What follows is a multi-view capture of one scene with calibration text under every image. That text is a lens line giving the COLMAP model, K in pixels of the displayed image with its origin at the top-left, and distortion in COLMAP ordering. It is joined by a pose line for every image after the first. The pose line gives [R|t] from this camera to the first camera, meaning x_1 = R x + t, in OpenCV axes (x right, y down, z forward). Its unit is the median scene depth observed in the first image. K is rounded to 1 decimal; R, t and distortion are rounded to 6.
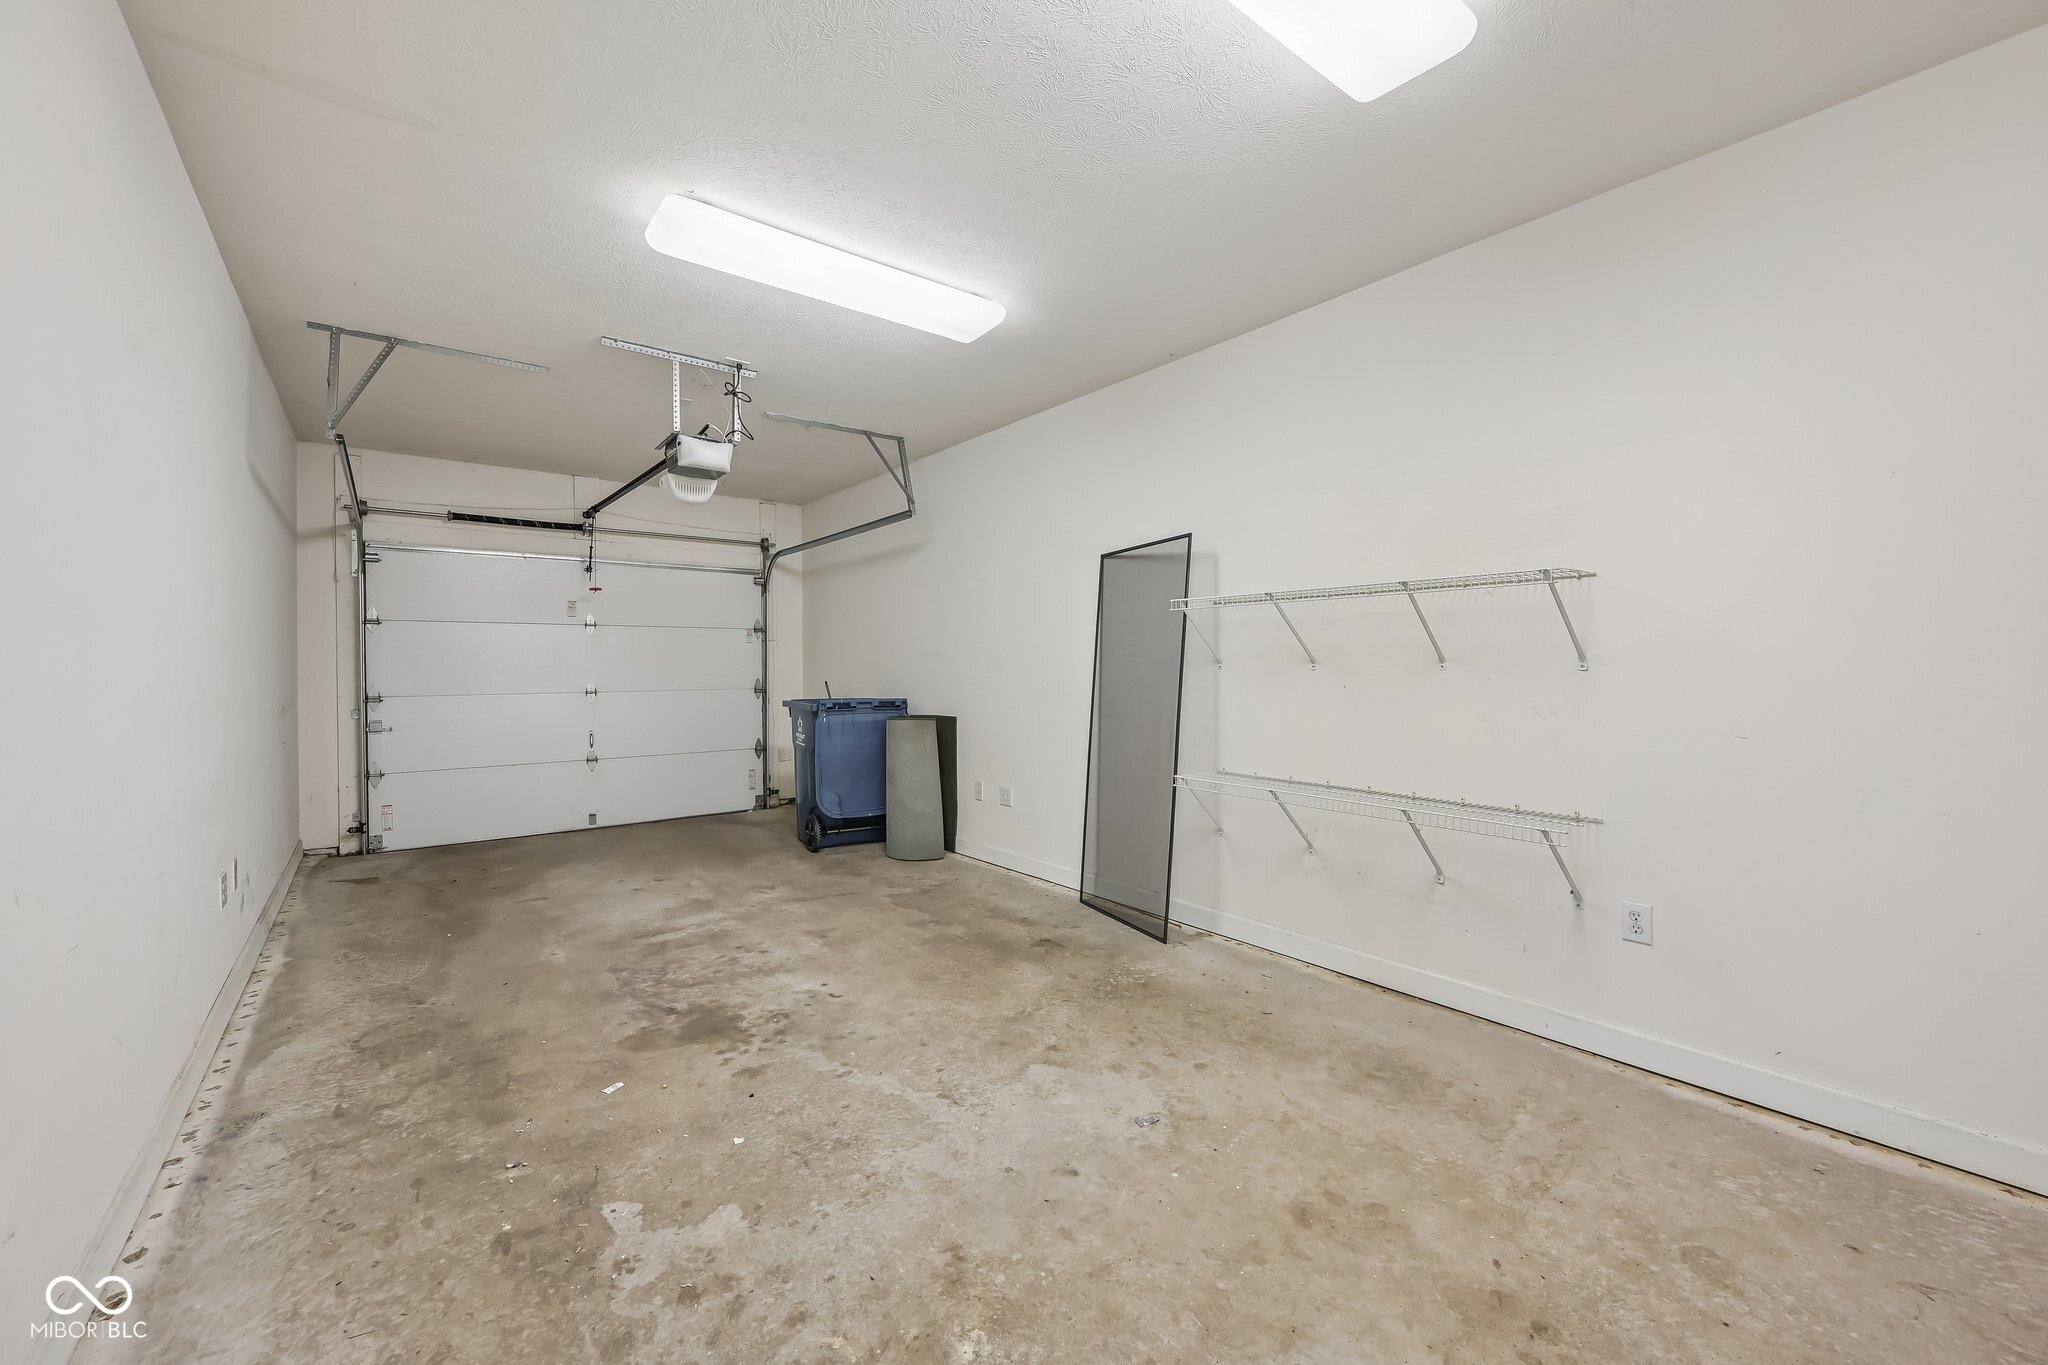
lens RADIAL K [[810.3, 0, 1023.3], [0, 810.3, 689.8], [0, 0, 1]] dist [-0.001612, 0.001235]
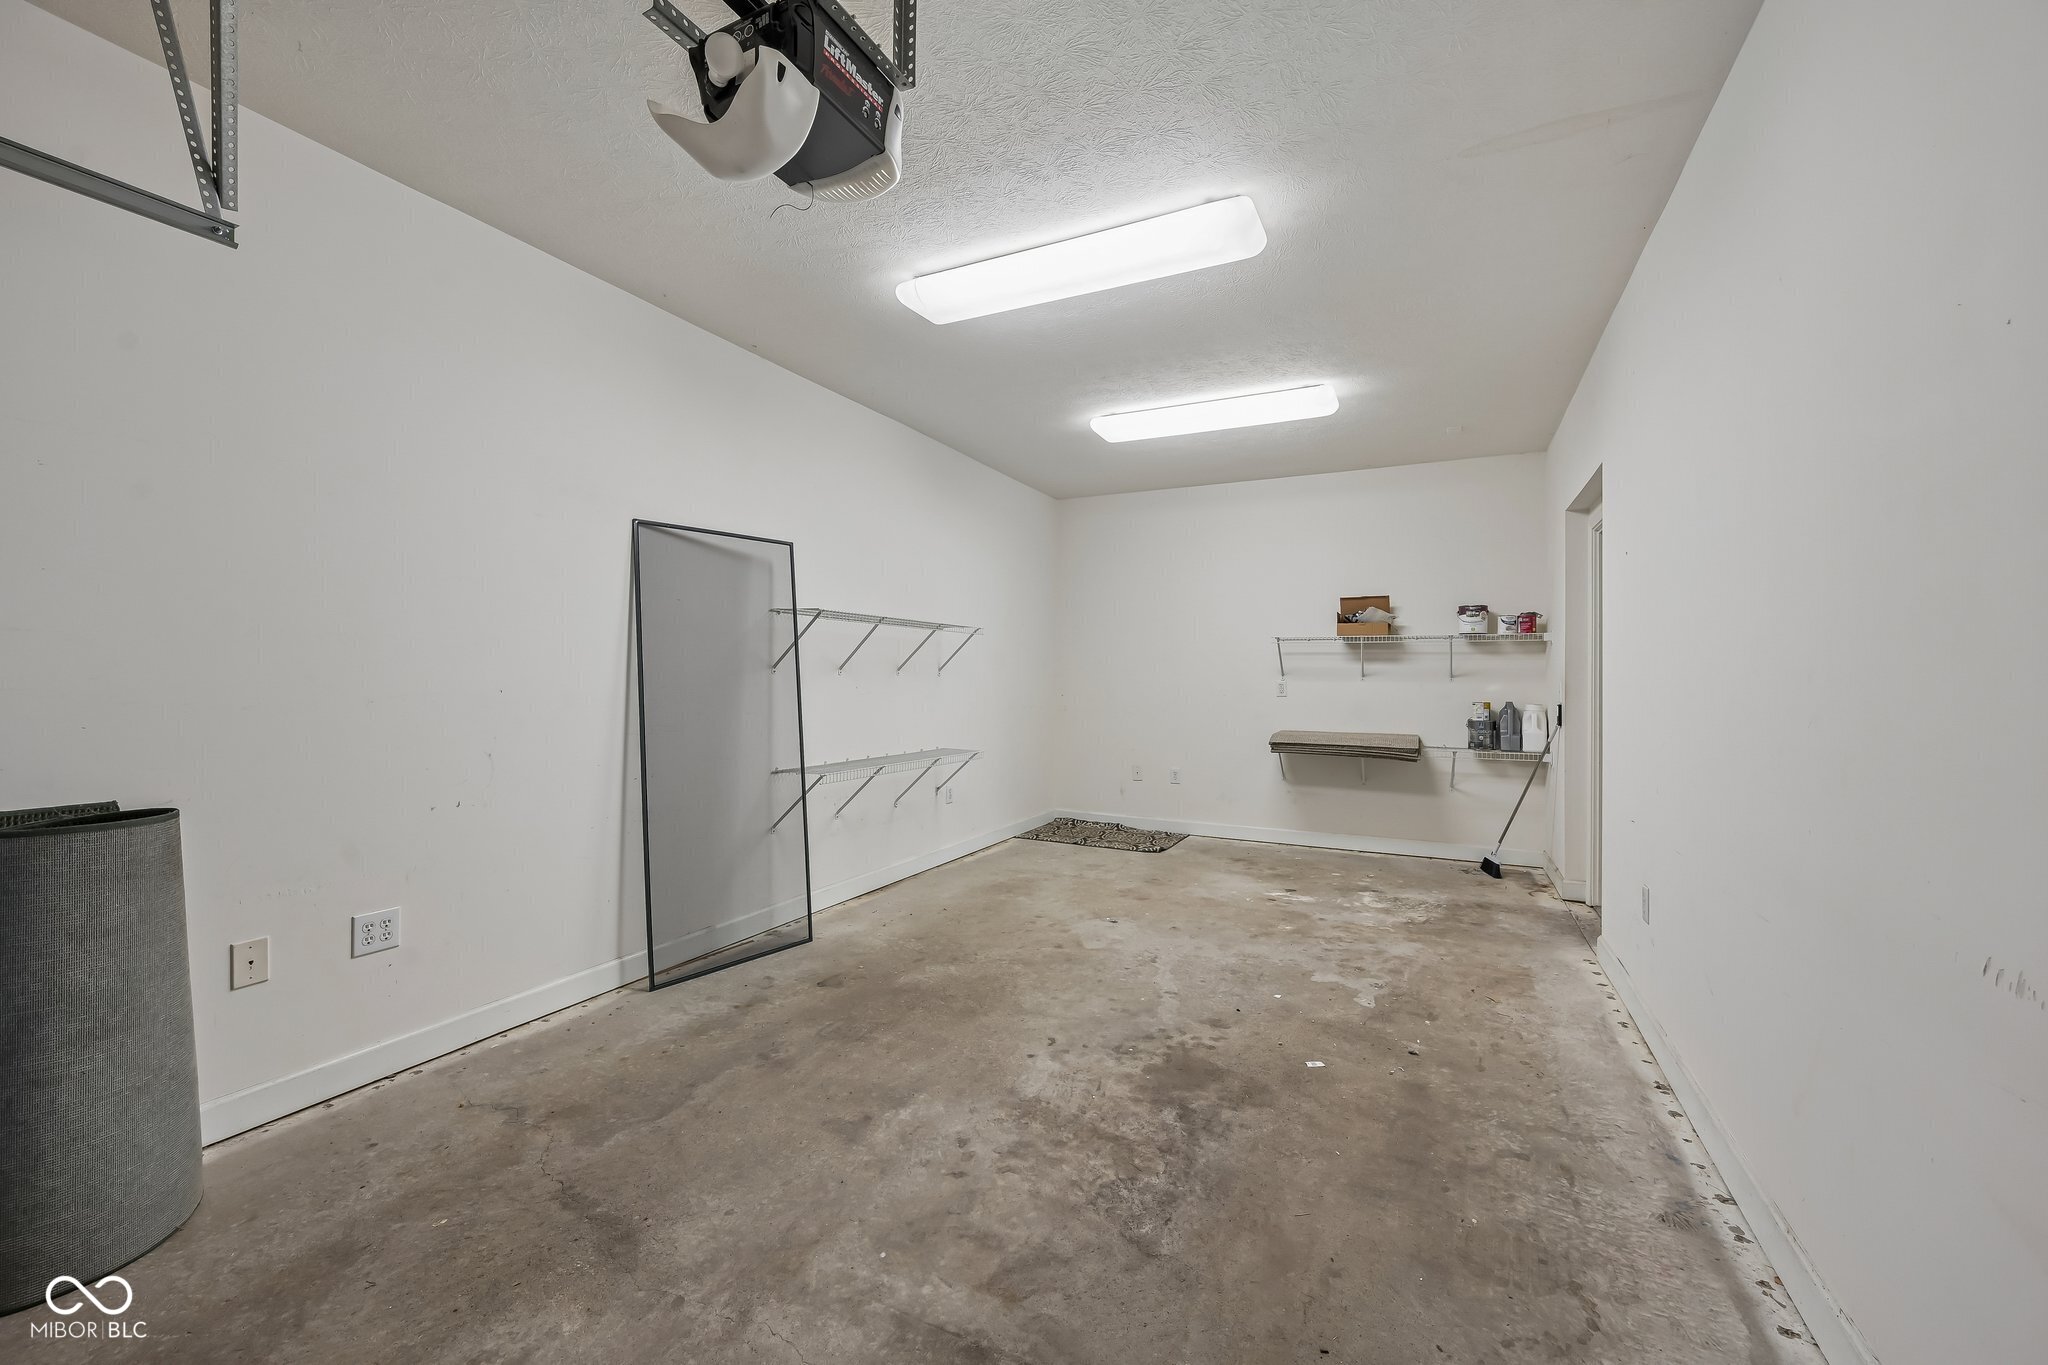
lens RADIAL K [[810.3, 0, 1025.7], [0, 810.3, 677.2], [0, 0, 1]] dist [-0.001612, 0.001235]
pose [[-0.424700, -0.000837, 0.905334, -1.166345], [0.019016, 0.999771, 0.009844, -0.034000], [-0.905135, 0.021396, -0.424586, 1.589586]]
